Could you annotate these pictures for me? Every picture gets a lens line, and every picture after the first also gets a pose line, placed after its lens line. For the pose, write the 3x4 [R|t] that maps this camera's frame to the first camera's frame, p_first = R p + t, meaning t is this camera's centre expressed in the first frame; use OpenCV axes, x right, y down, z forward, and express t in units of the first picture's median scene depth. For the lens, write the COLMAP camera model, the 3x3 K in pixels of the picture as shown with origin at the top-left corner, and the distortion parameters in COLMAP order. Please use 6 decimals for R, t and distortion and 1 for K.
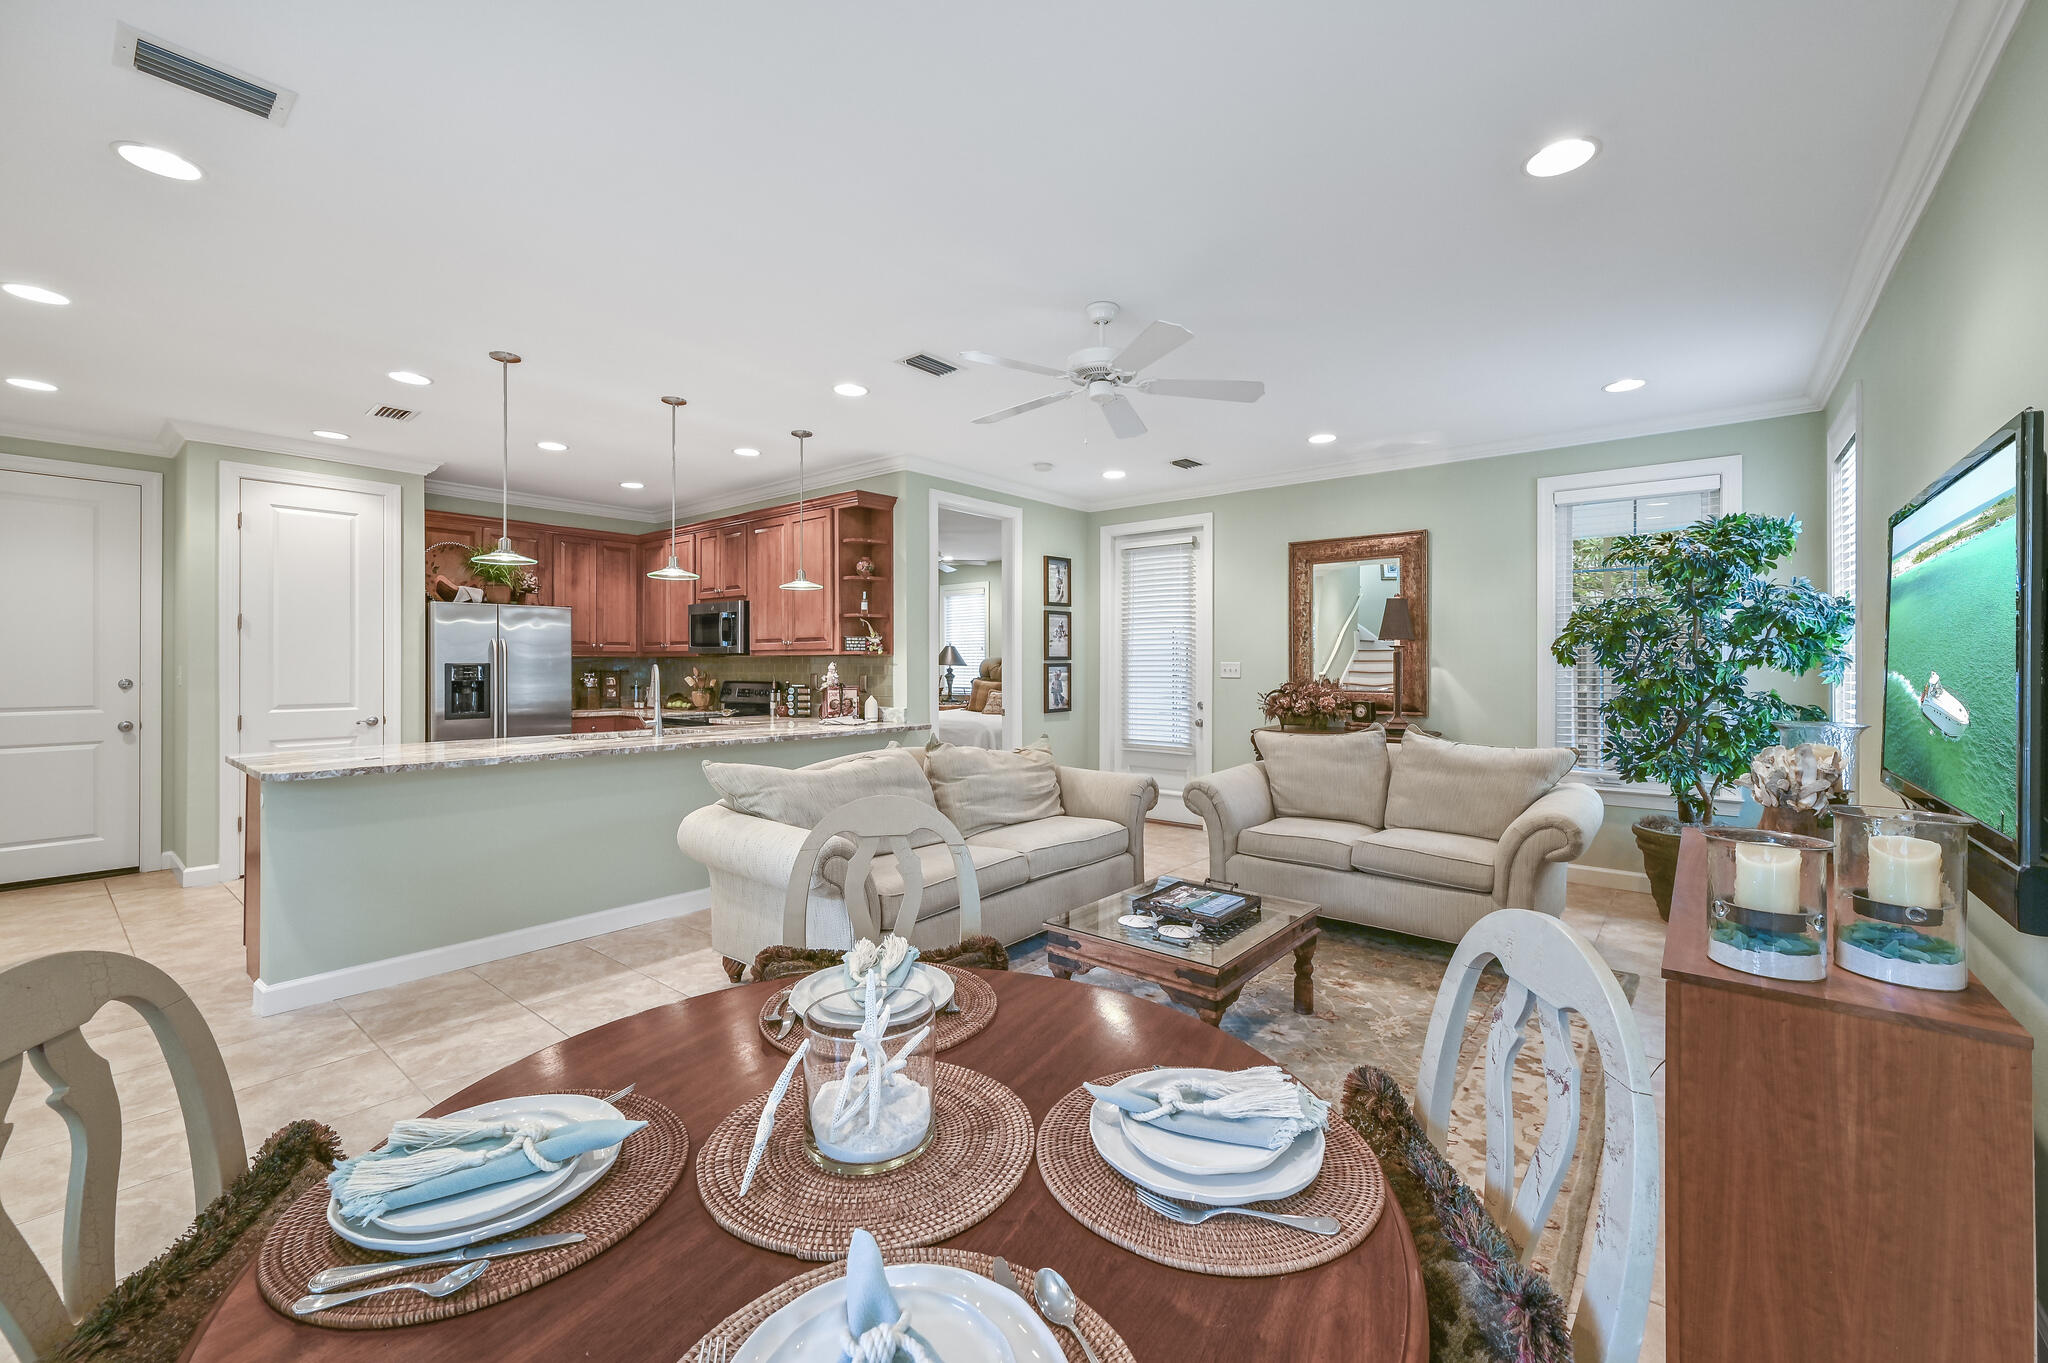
lens RADIAL K [[822.9, 0, 1024.0], [0, 822.9, 664.3], [0, 0, 1]] dist [0.000027, 0.000578]
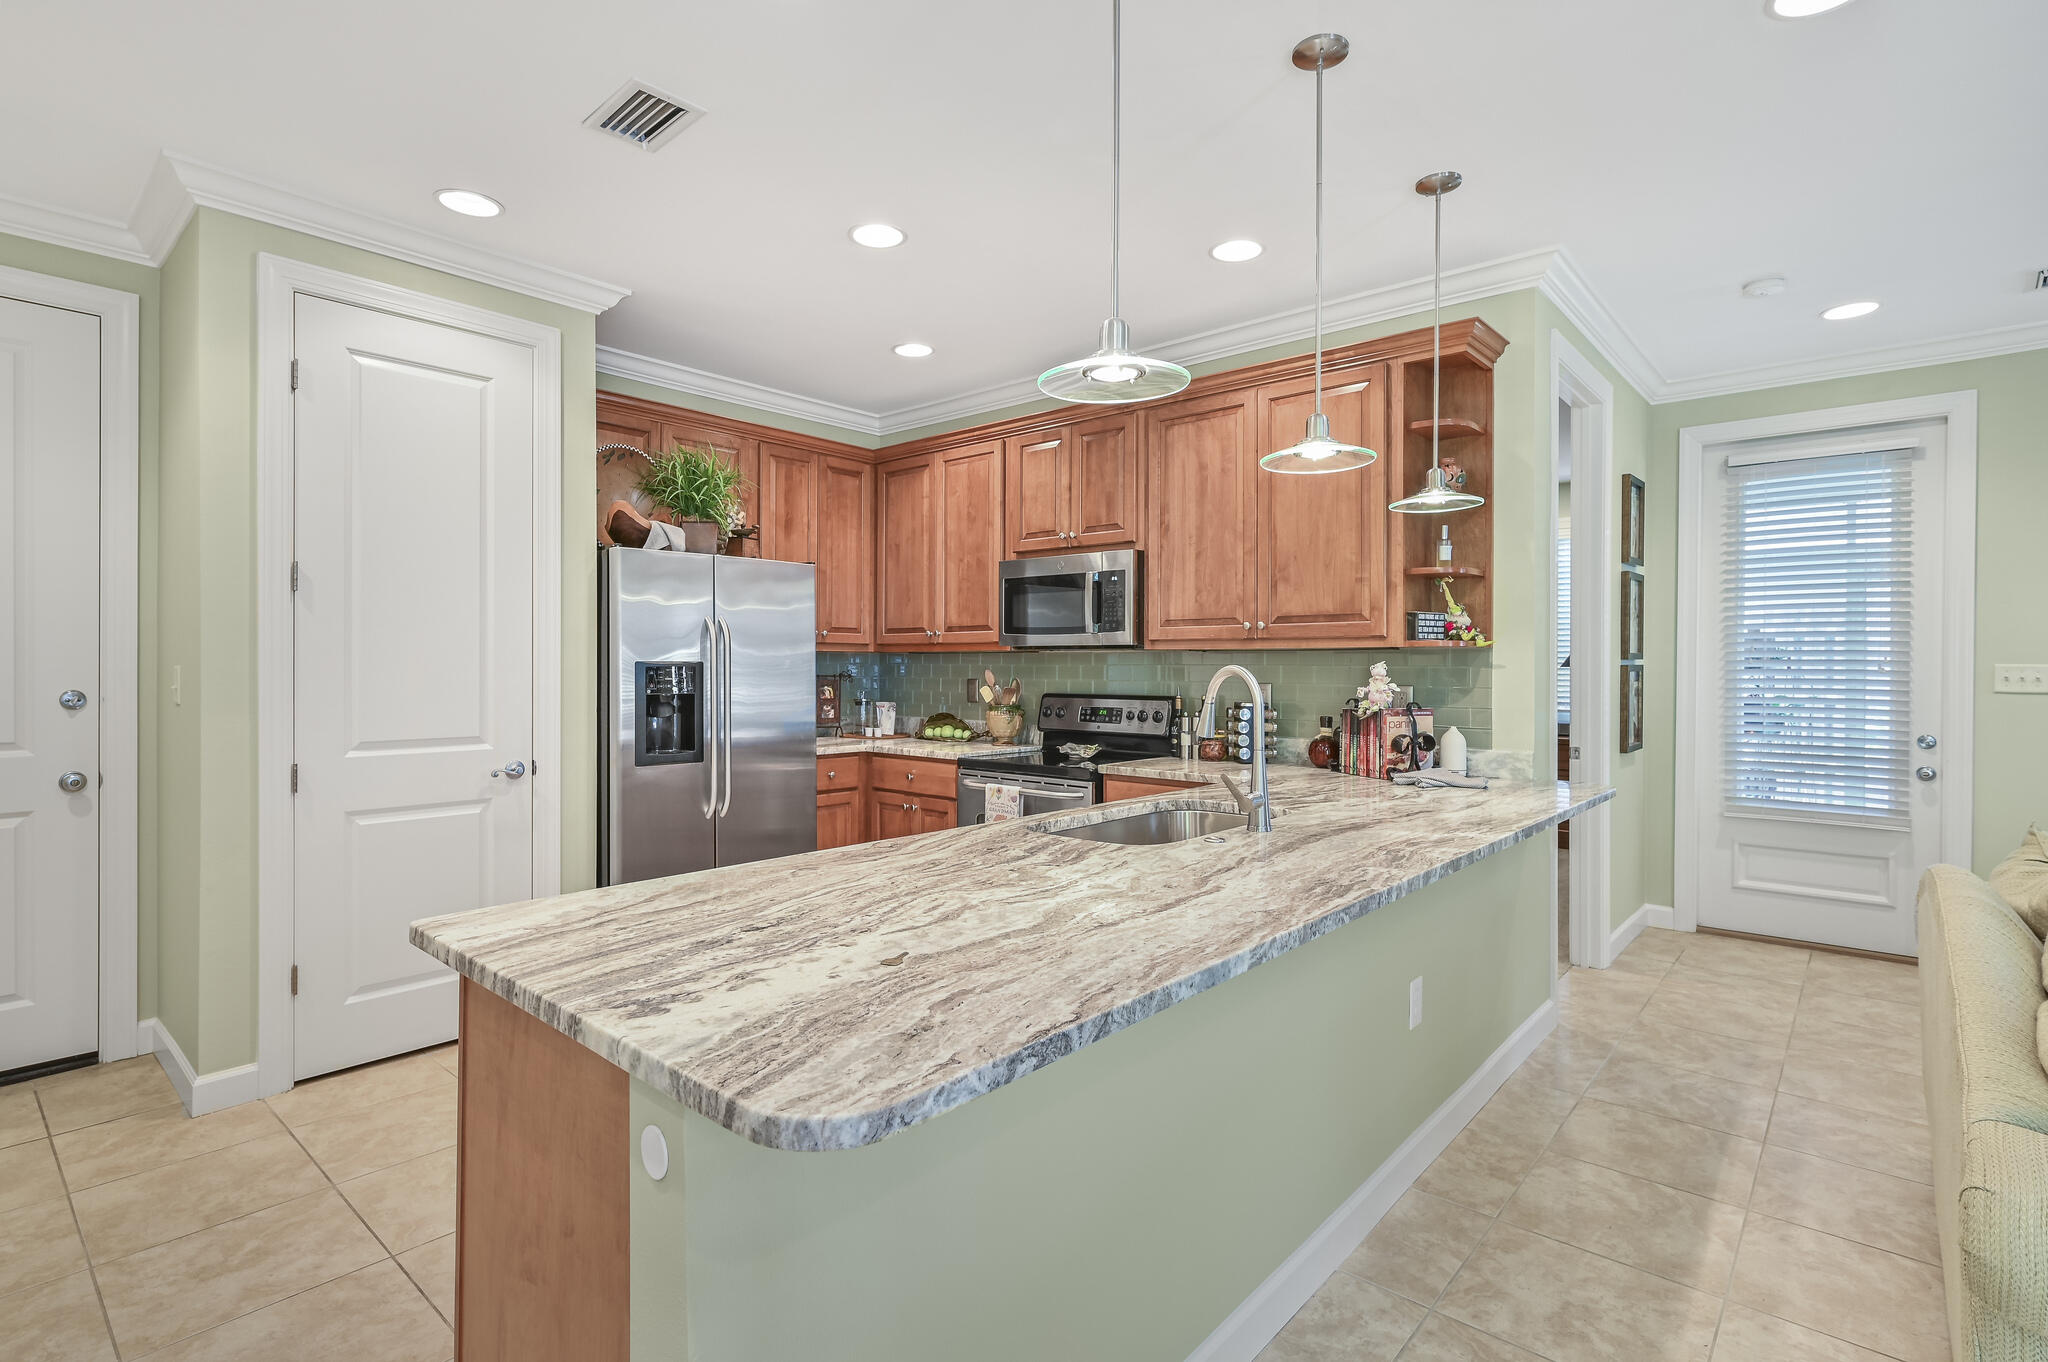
lens RADIAL K [[965.4, 0, 987.2], [0, 965.4, 668.4], [0, 0, 1]] dist [0.003393, -0.001641]
pose [[0.999502, 0.003391, -0.031364, -0.445557], [-0.003364, 0.999994, 0.000914, 0.002185], [0.031367, -0.000808, 0.999508, 0.368302]]
